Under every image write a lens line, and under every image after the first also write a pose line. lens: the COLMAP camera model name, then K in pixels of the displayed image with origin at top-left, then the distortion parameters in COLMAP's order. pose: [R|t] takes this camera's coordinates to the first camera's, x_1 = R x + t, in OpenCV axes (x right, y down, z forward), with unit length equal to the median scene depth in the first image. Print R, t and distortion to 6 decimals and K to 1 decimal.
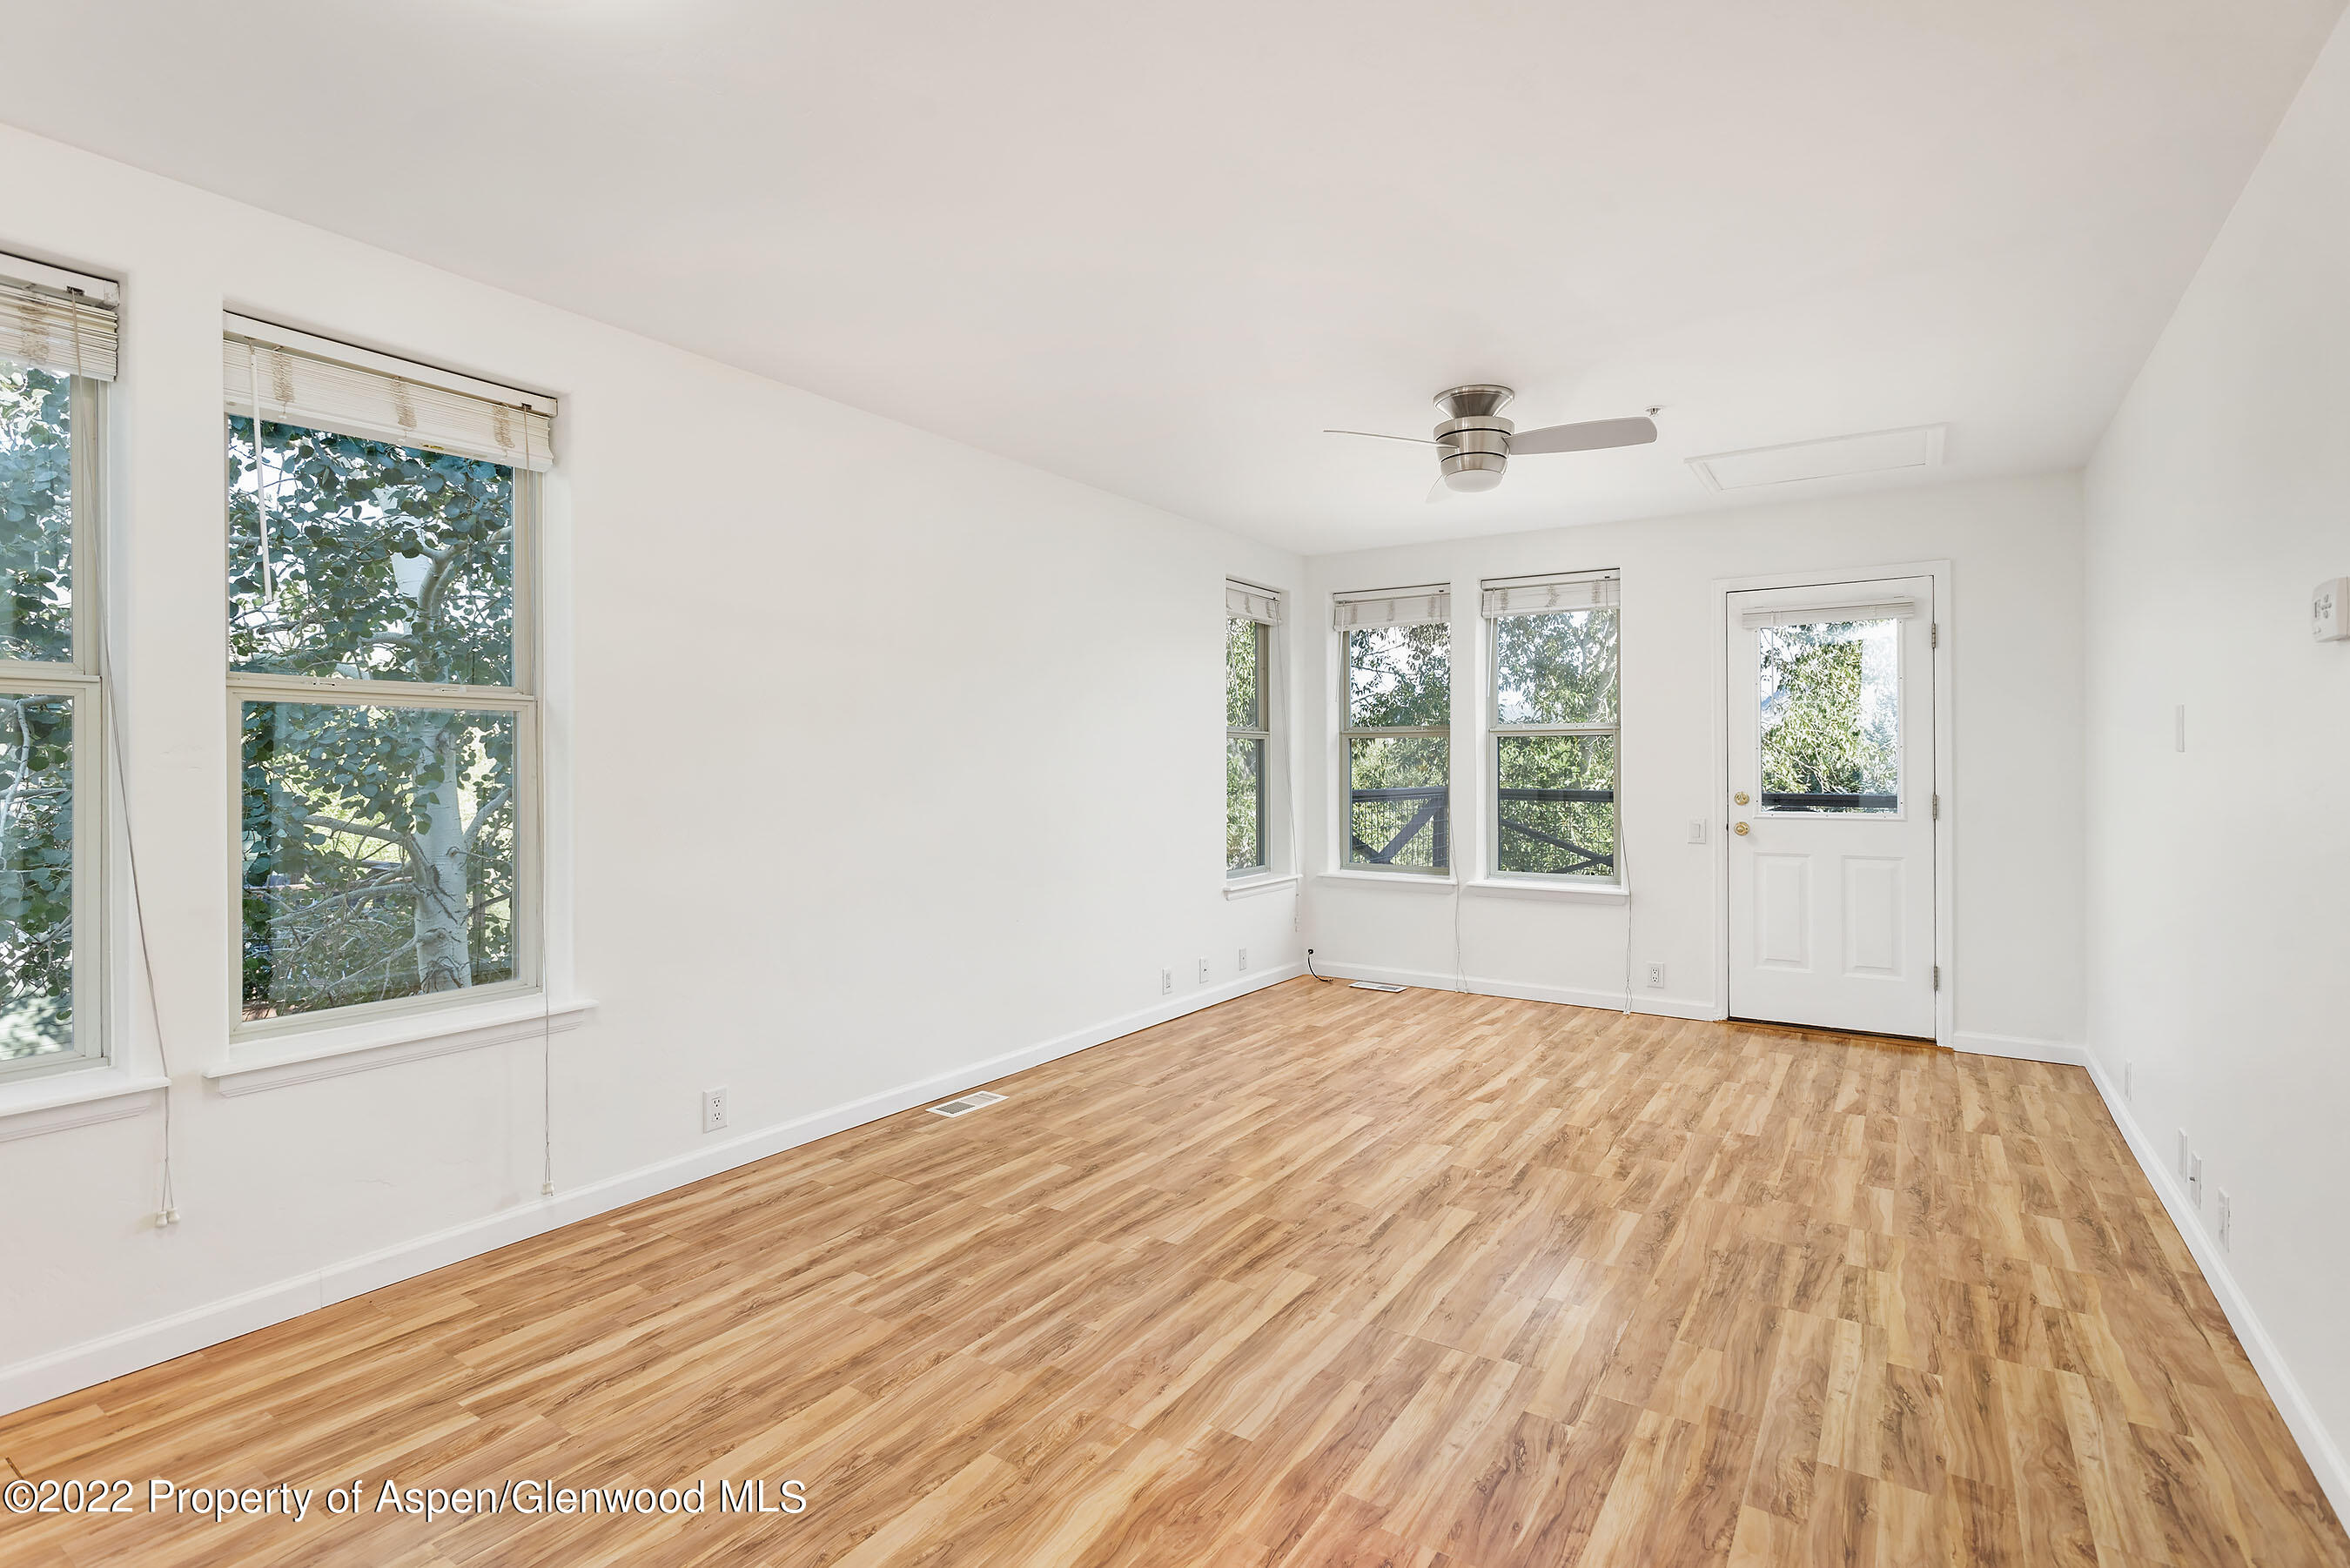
lens RADIAL K [[1111.7, 0, 1181.9], [0, 1111.7, 774.3], [0, 0, 1]] dist [-0.008833, 0.004418]
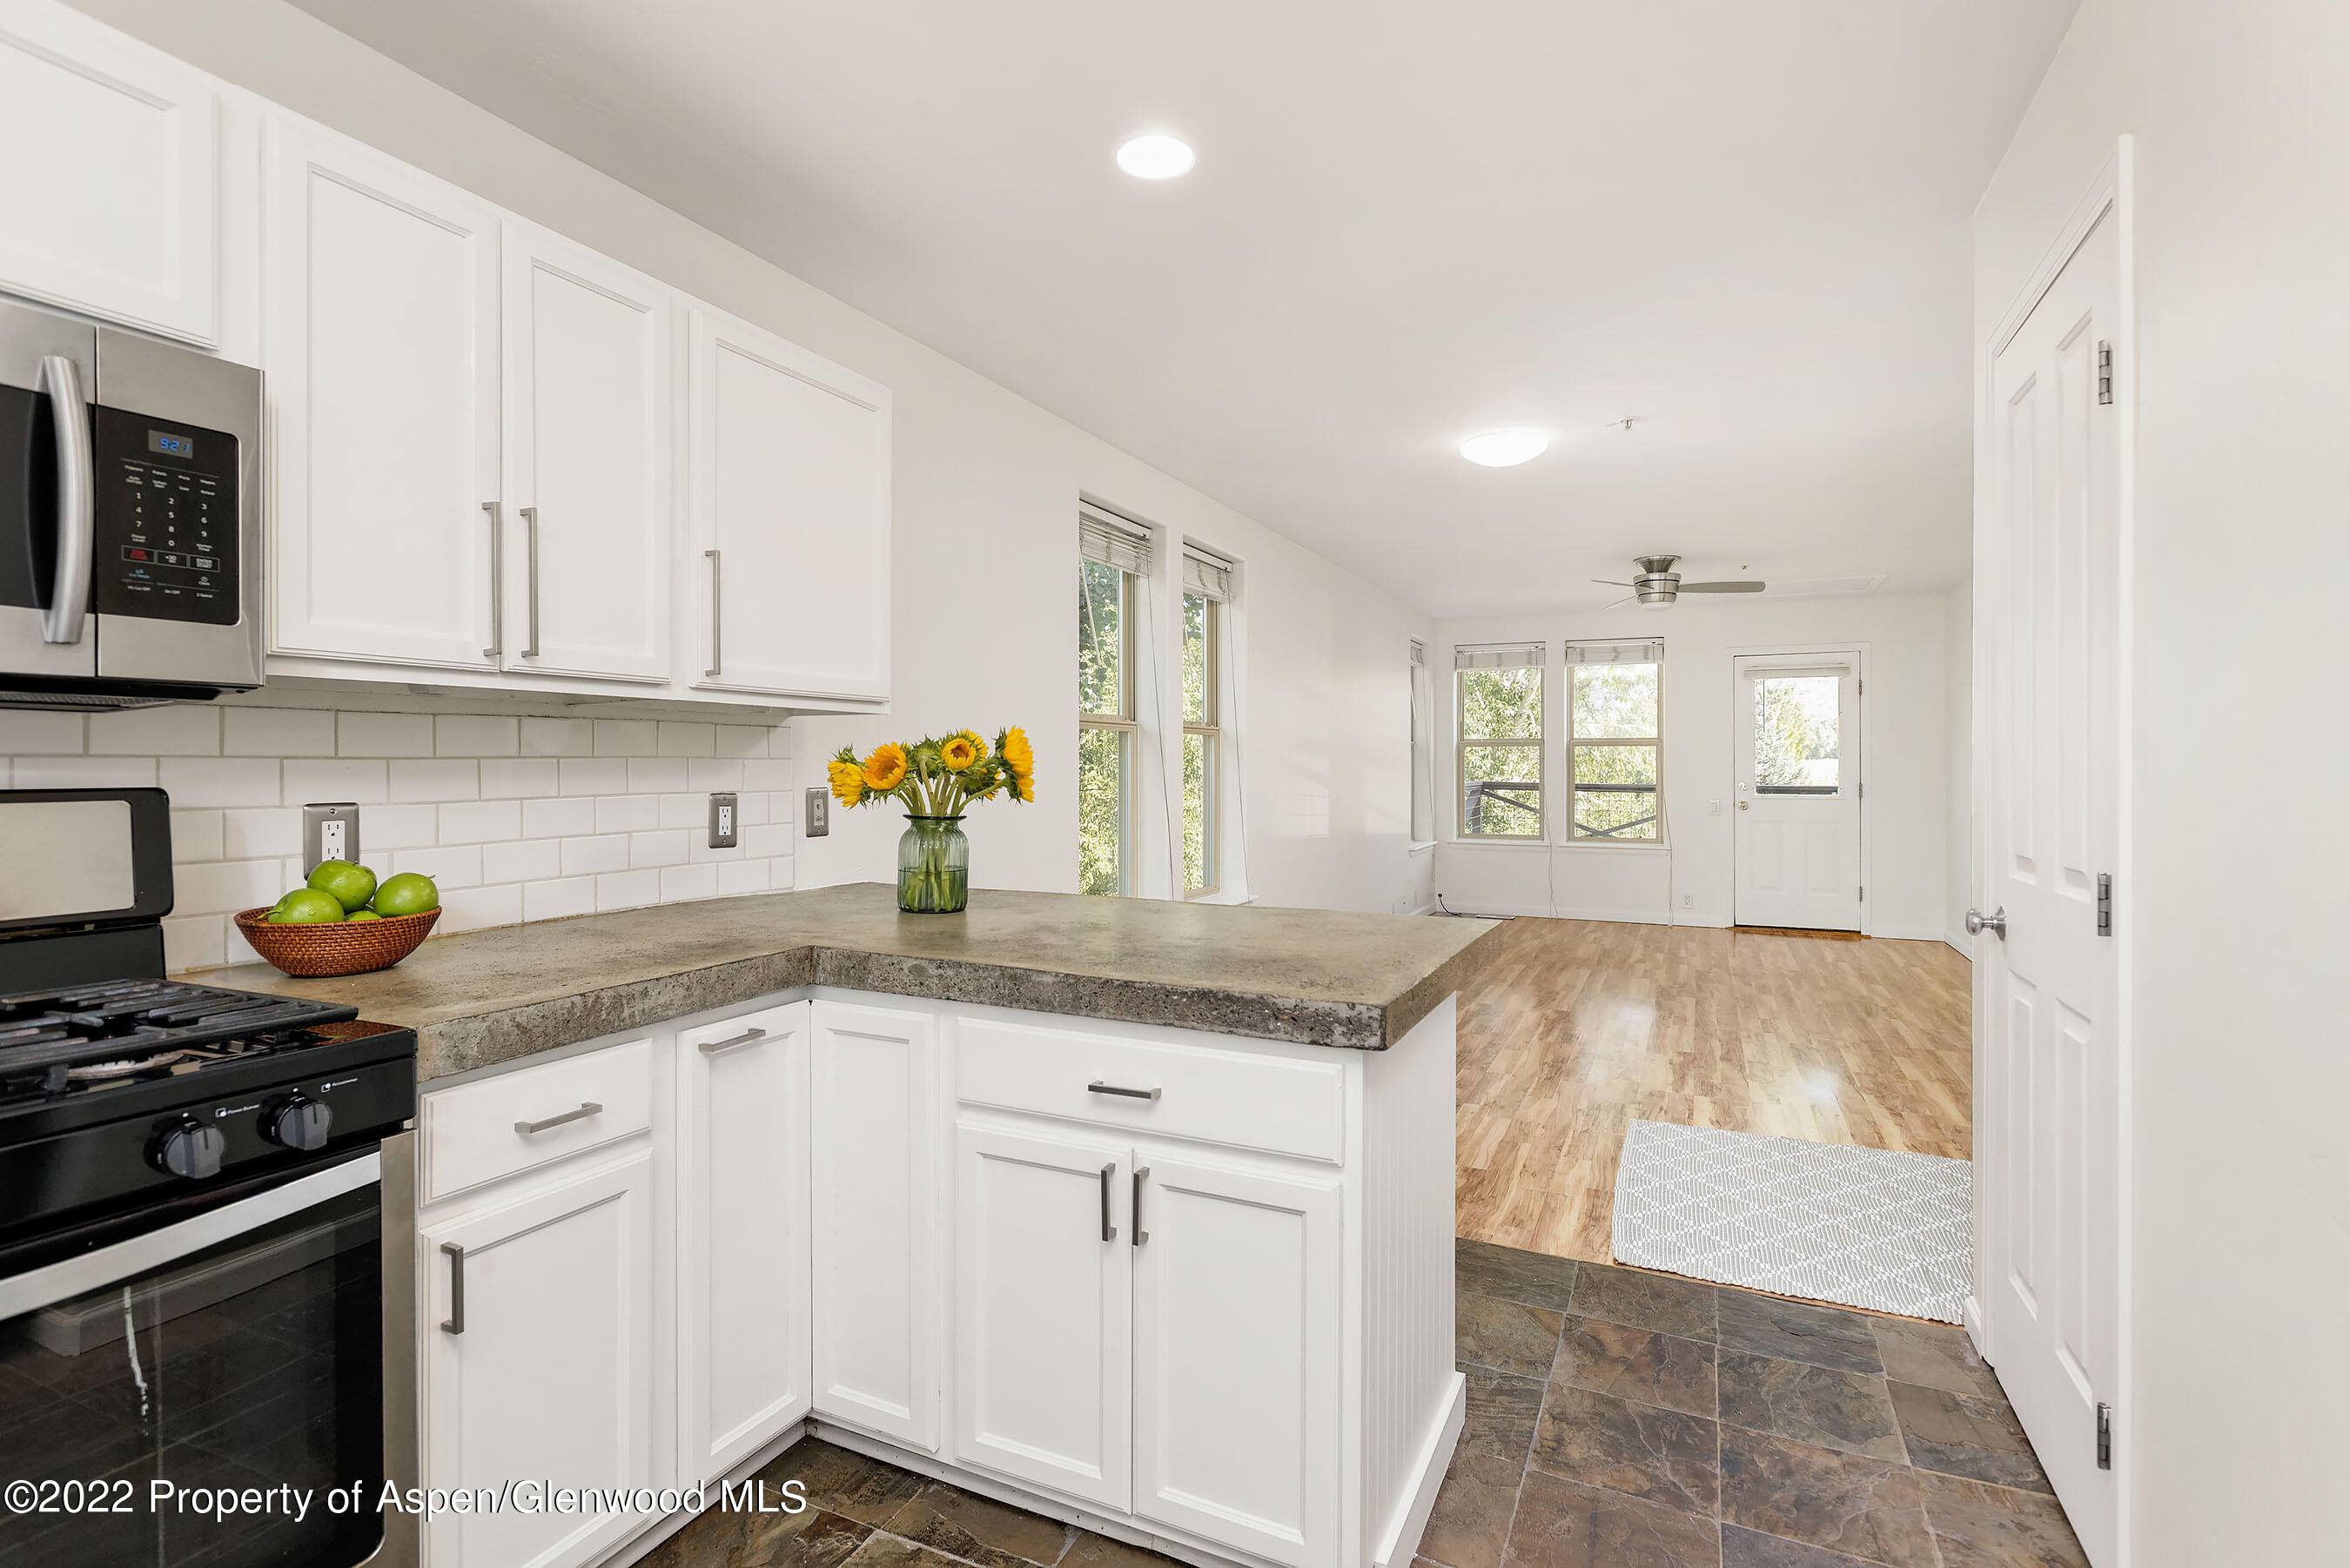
lens RADIAL K [[1111.7, 0, 1181.1], [0, 1111.7, 762.6], [0, 0, 1]] dist [-0.008833, 0.004418]
pose [[0.989276, 0.001285, 0.146054, -0.916512], [-0.000051, 0.999964, -0.008453, 0.001759], [-0.146060, 0.008355, 0.989240, -0.794522]]
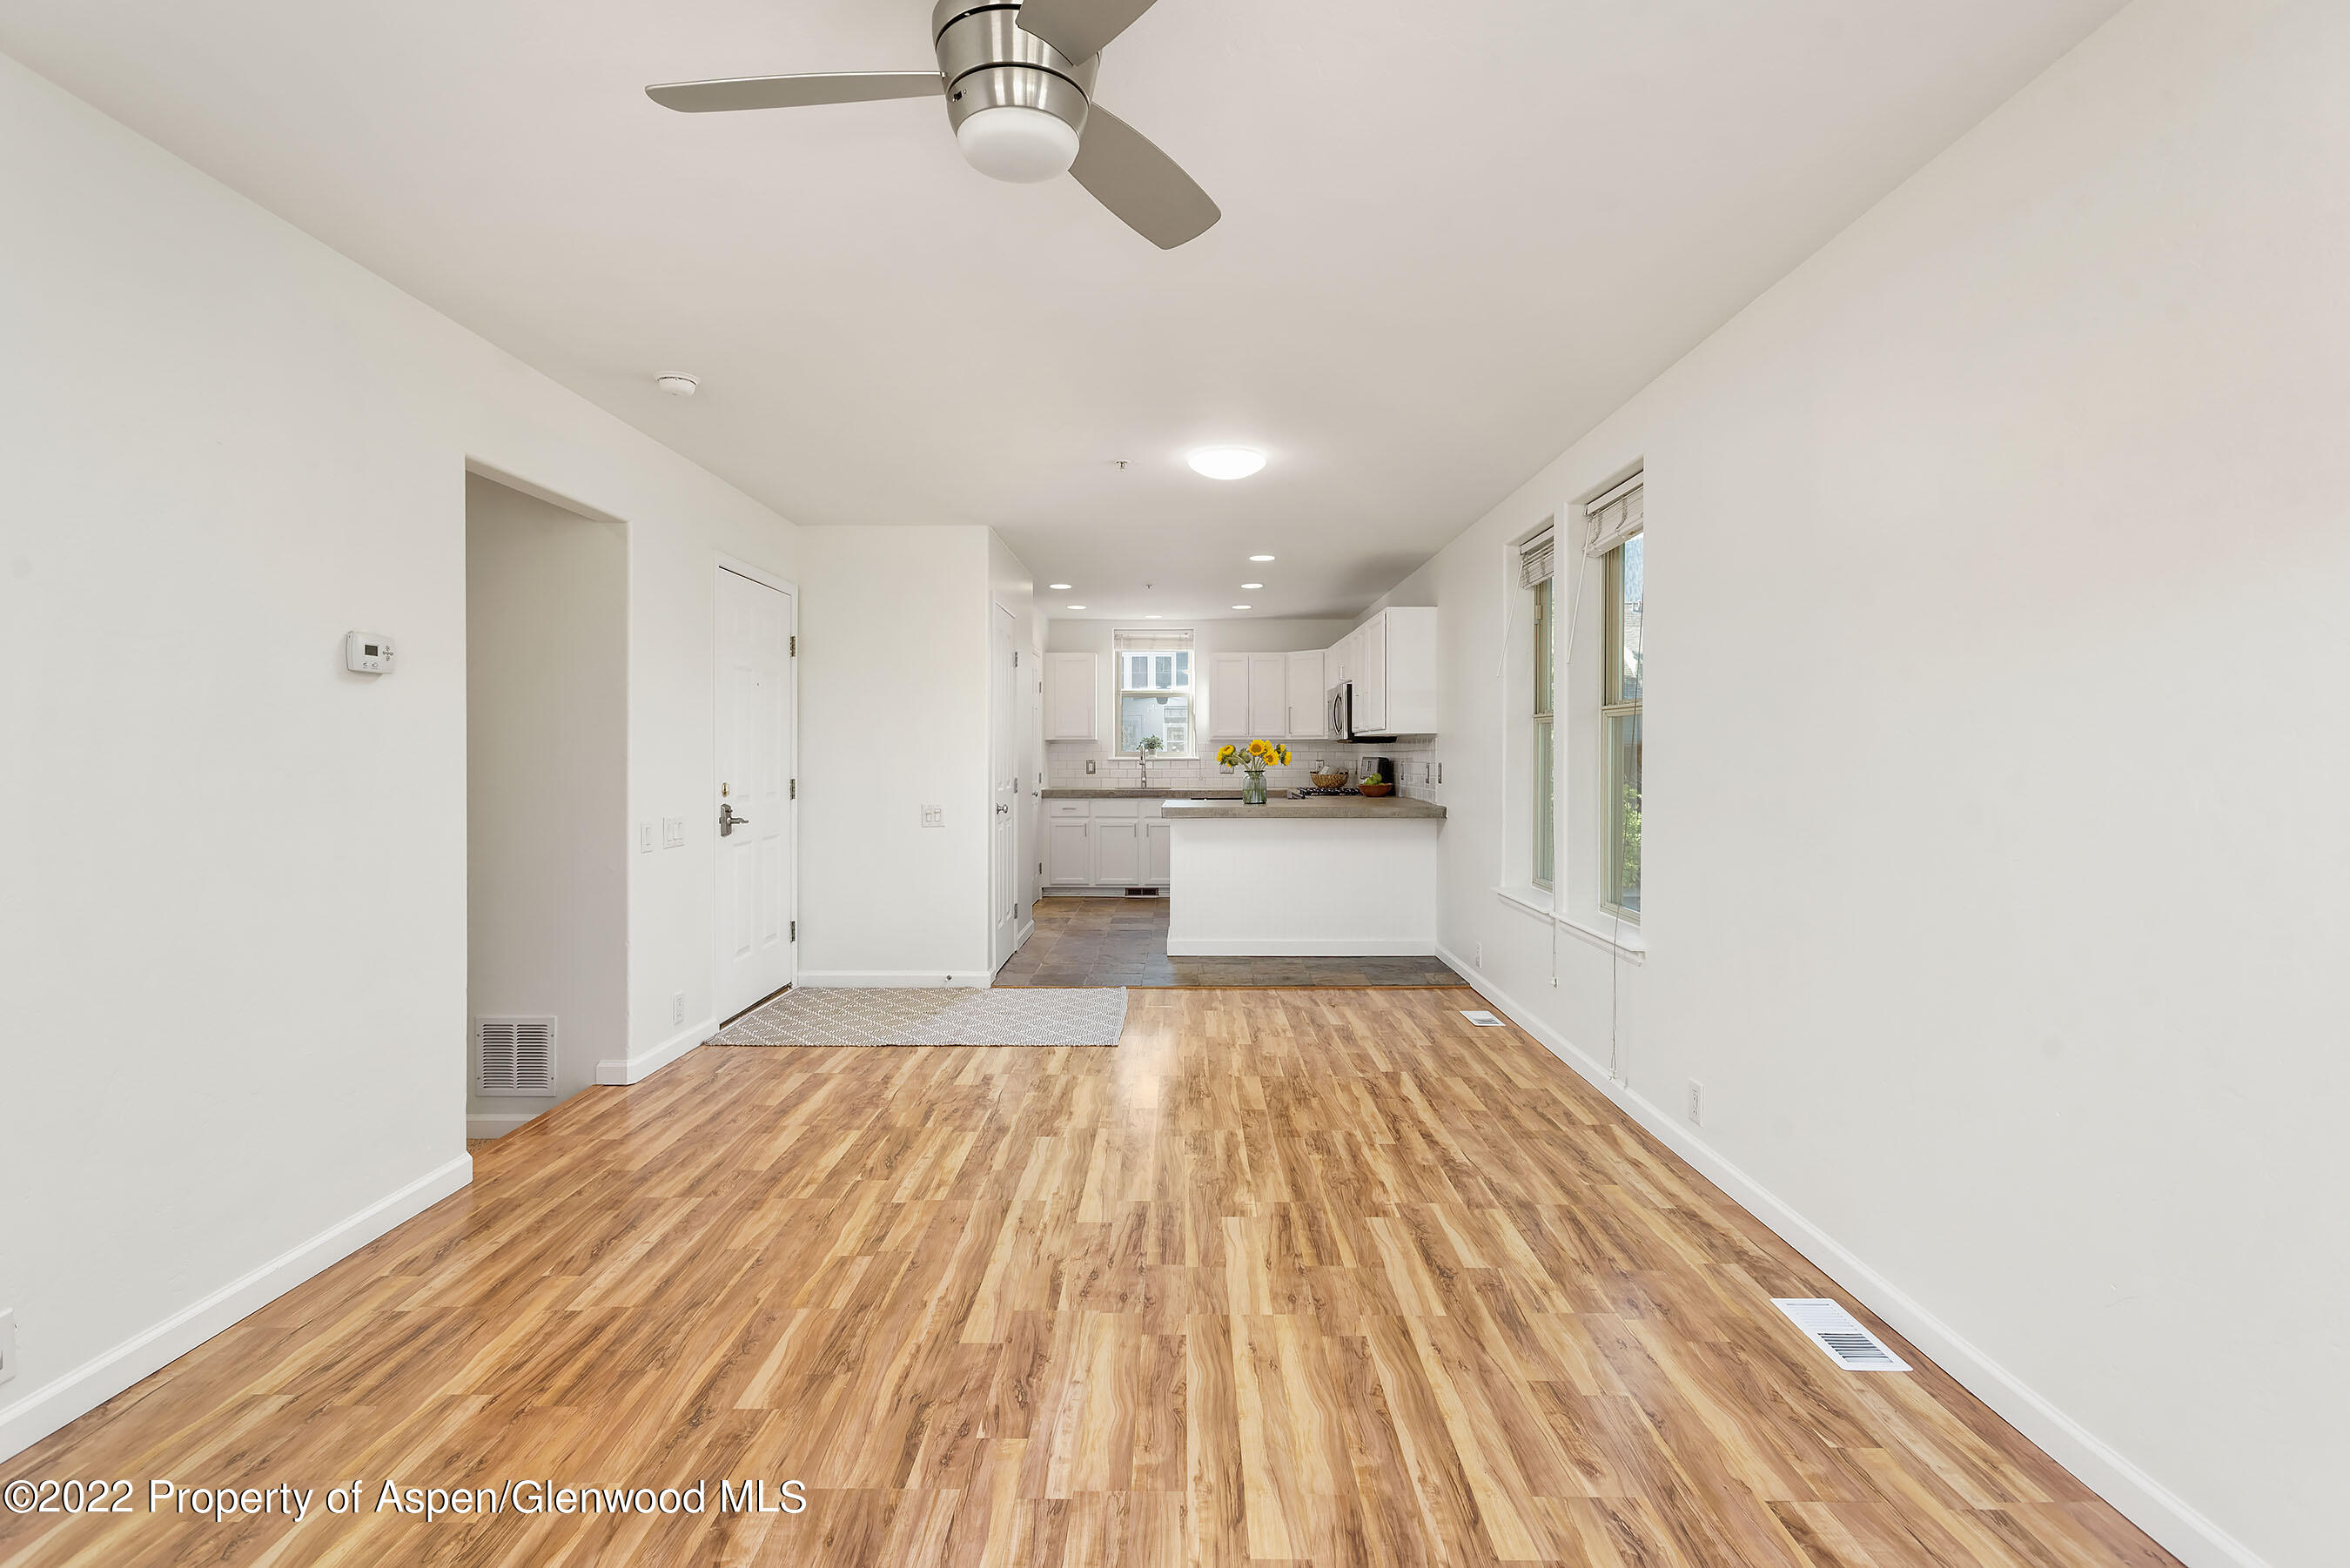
lens RADIAL K [[1111.7, 0, 1158.9], [0, 1111.7, 773.2], [0, 0, 1]] dist [-0.008833, 0.004418]
pose [[-0.845974, 0.008792, -0.533151, 0.561658], [-0.005035, 0.999688, 0.024474, -0.014839], [0.533200, 0.023389, -0.845666, 1.734472]]
